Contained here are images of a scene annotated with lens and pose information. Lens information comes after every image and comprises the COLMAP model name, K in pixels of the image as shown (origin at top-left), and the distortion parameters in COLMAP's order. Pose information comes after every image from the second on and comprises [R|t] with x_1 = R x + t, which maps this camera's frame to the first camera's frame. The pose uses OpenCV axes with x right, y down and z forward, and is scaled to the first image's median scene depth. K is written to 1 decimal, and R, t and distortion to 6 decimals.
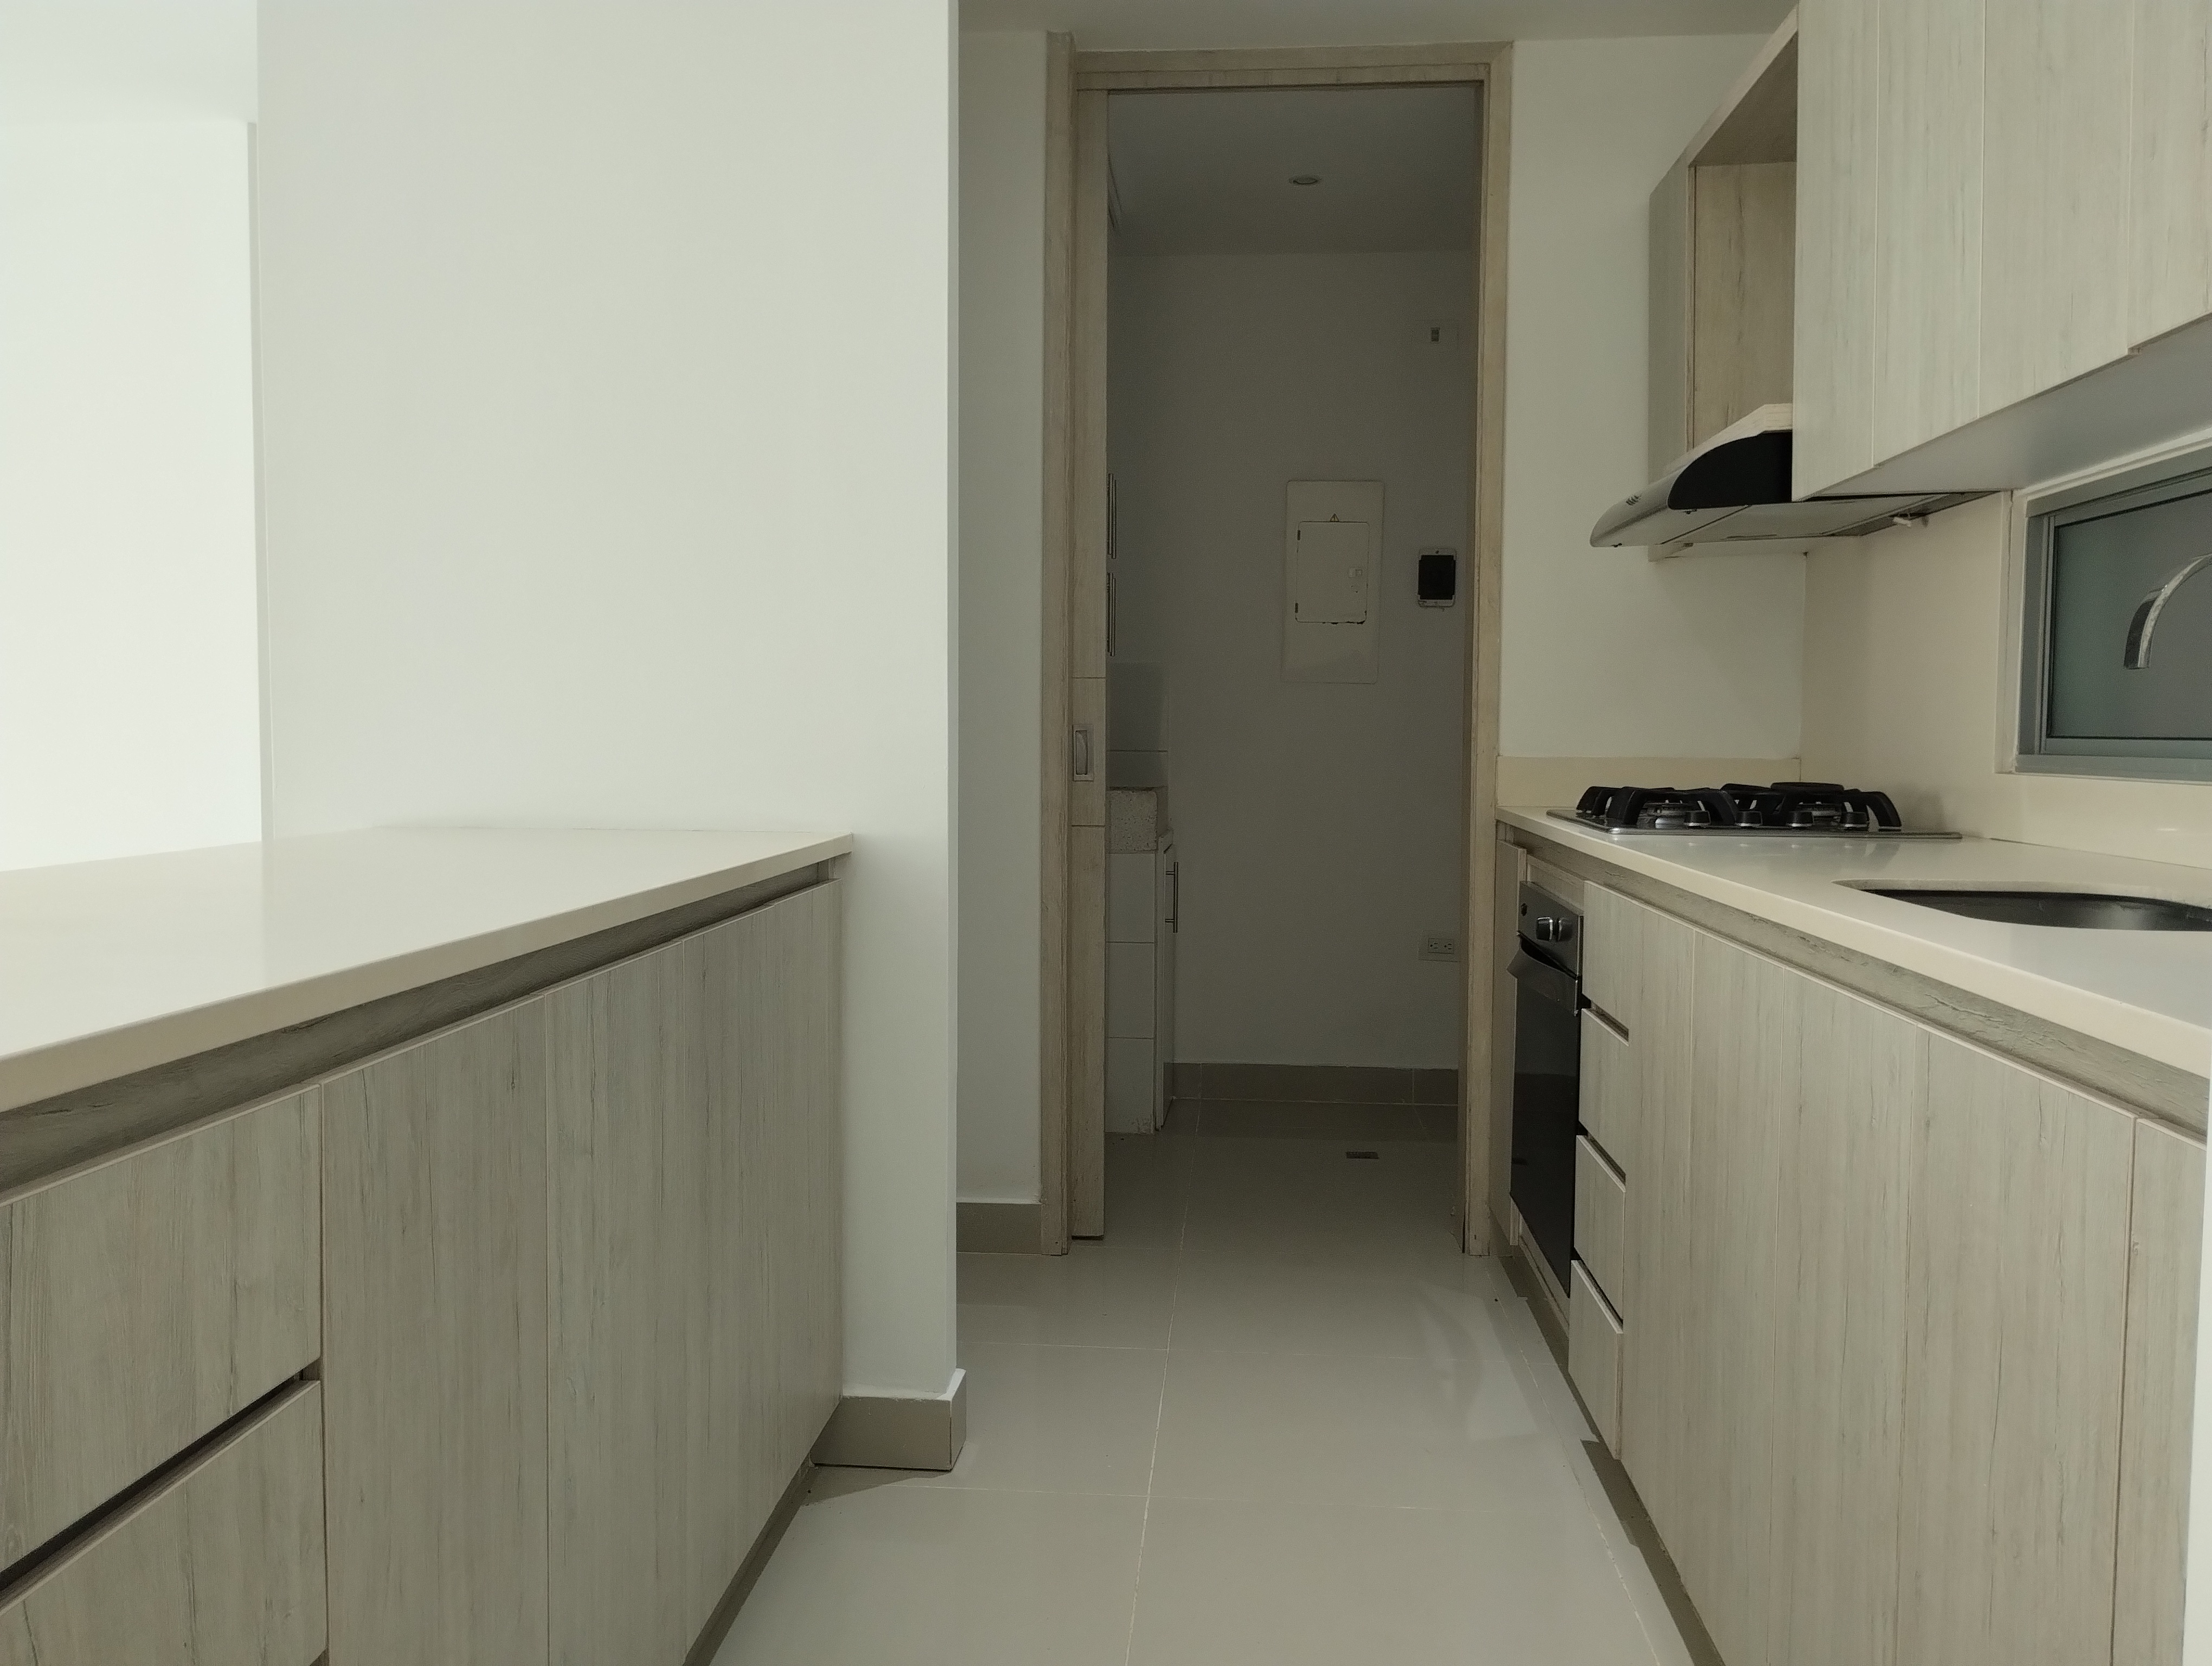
lens RADIAL K [[1859.7, 0, 1075.4], [0, 1859.7, 845.8], [0, 0, 1]] dist [0.064076, -0.077910]
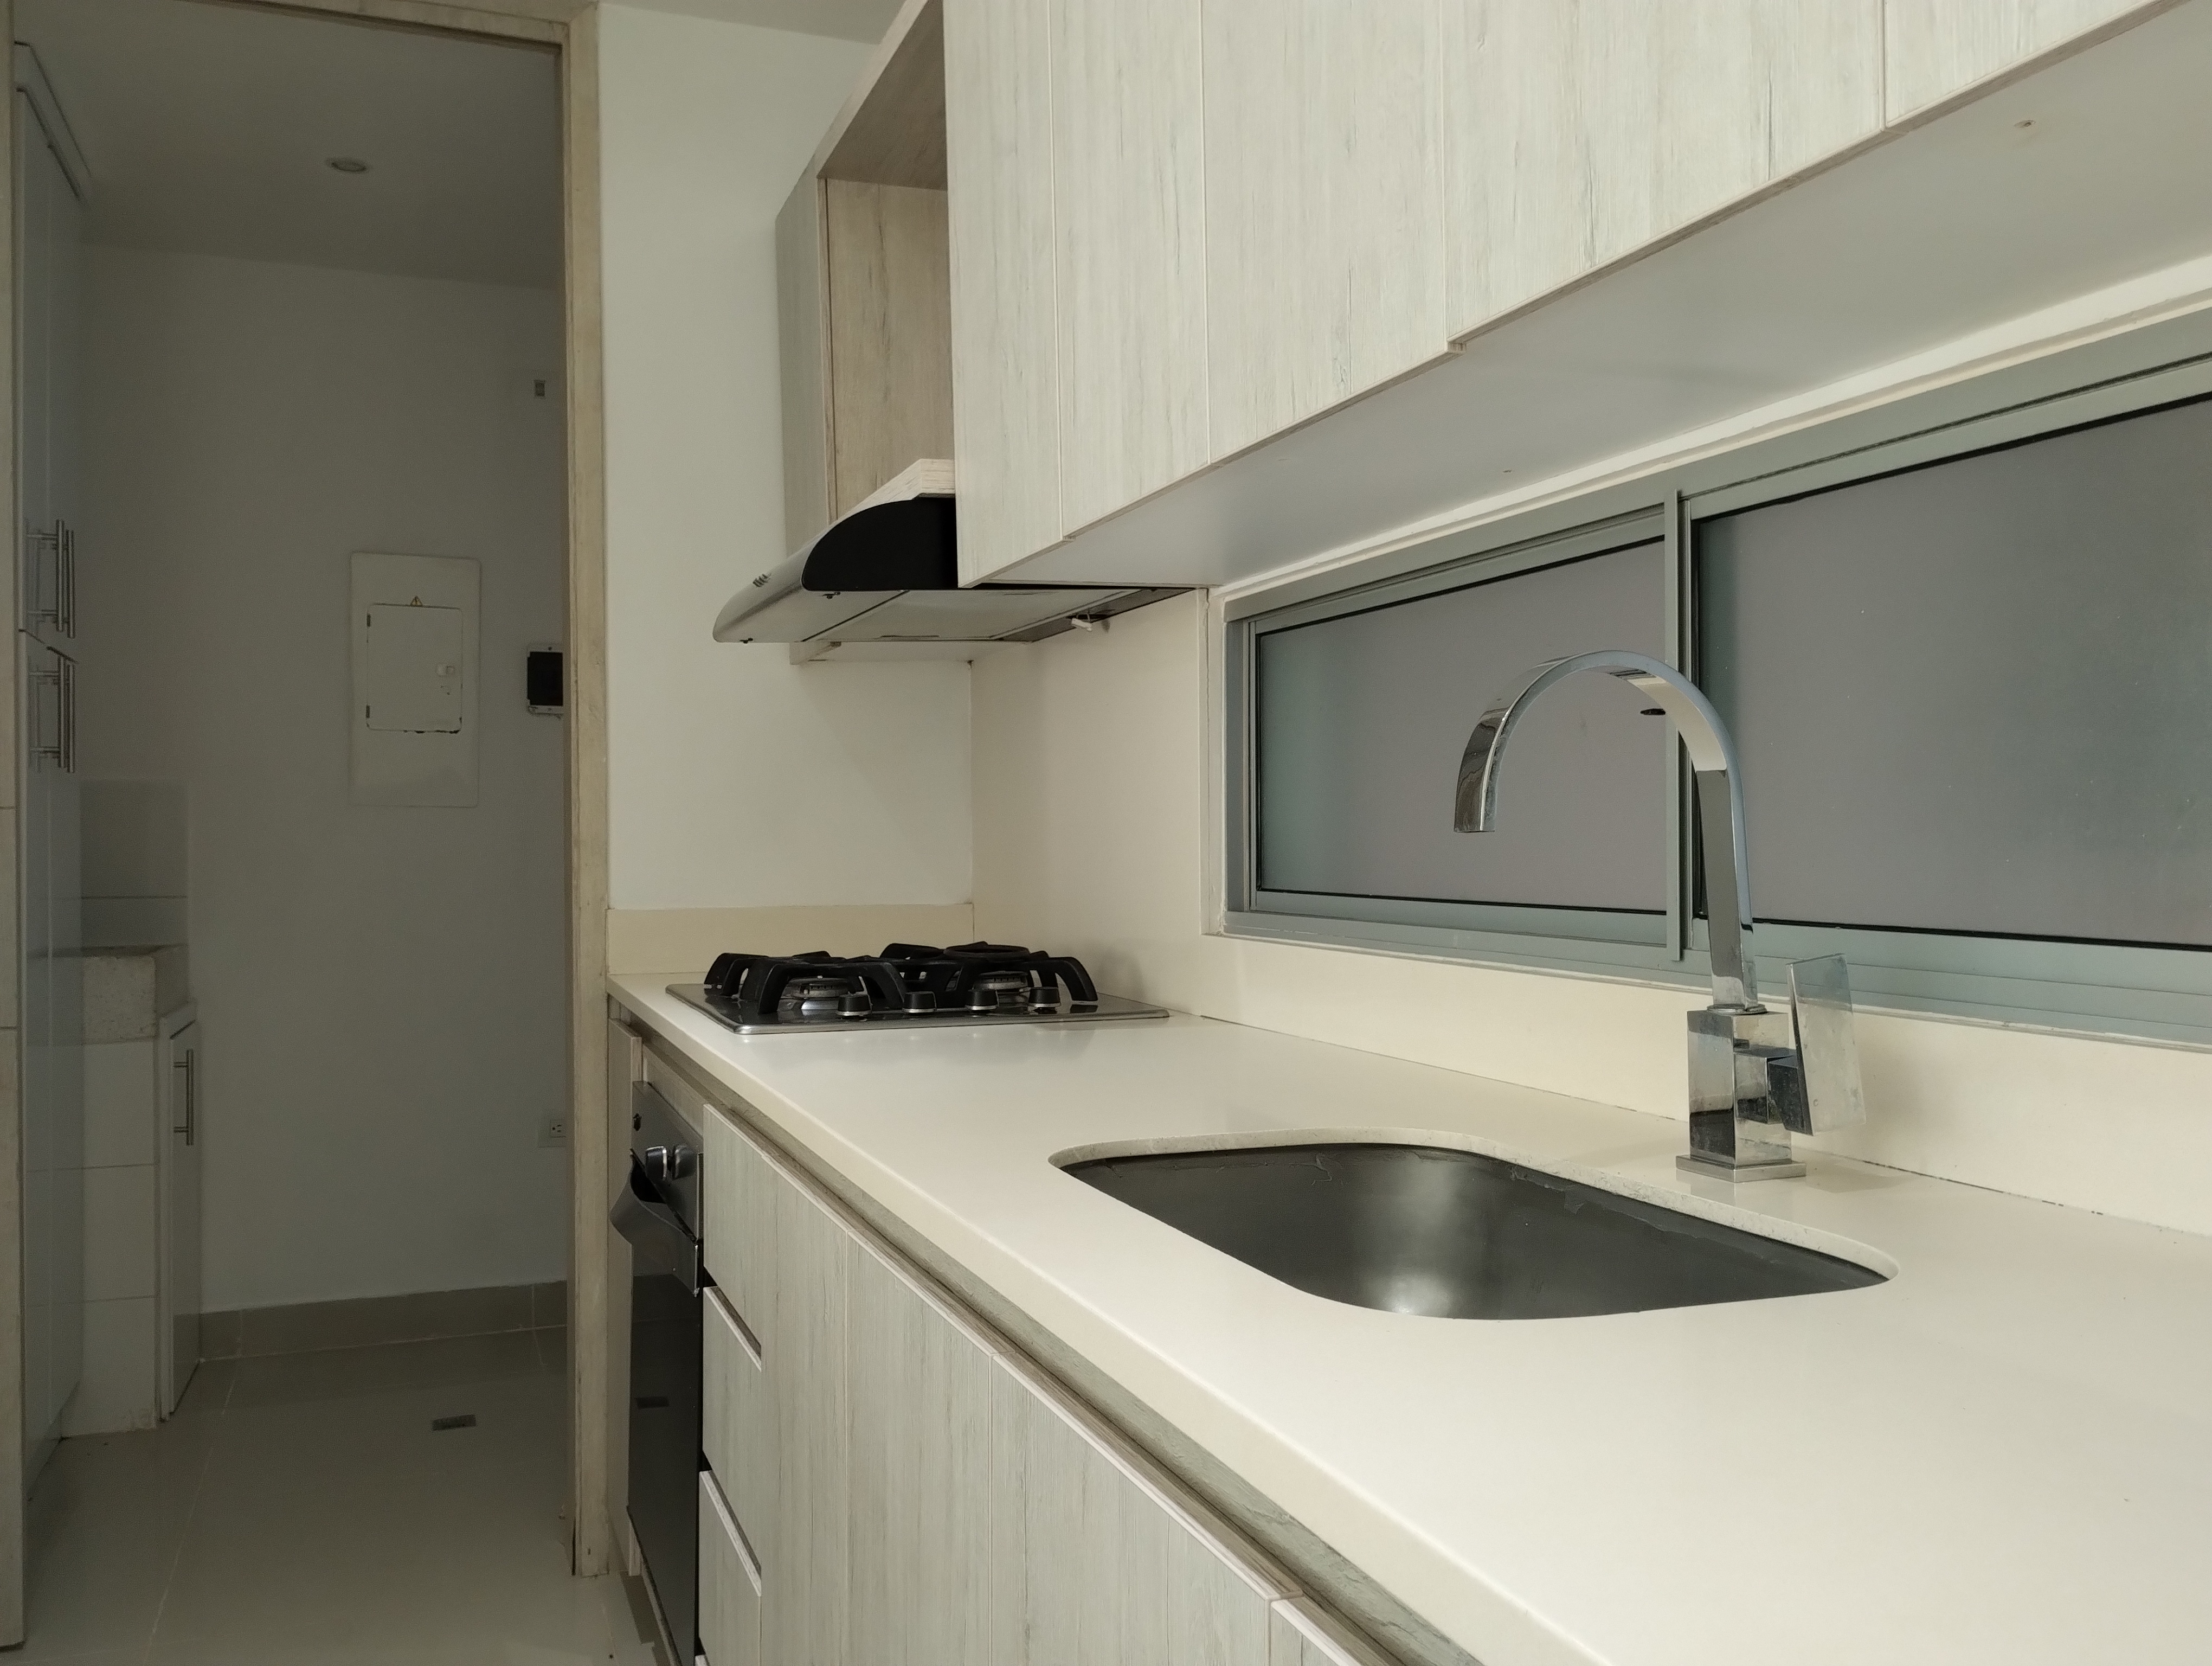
lens RADIAL K [[1859.7, 0, 1105.0], [0, 1859.7, 822.1], [0, 0, 1]] dist [0.064076, -0.077910]
pose [[0.900893, -0.006025, 0.433999, 0.088872], [0.036774, 0.997368, -0.062491, -0.032526], [-0.432480, 0.072258, 0.898743, 0.250643]]
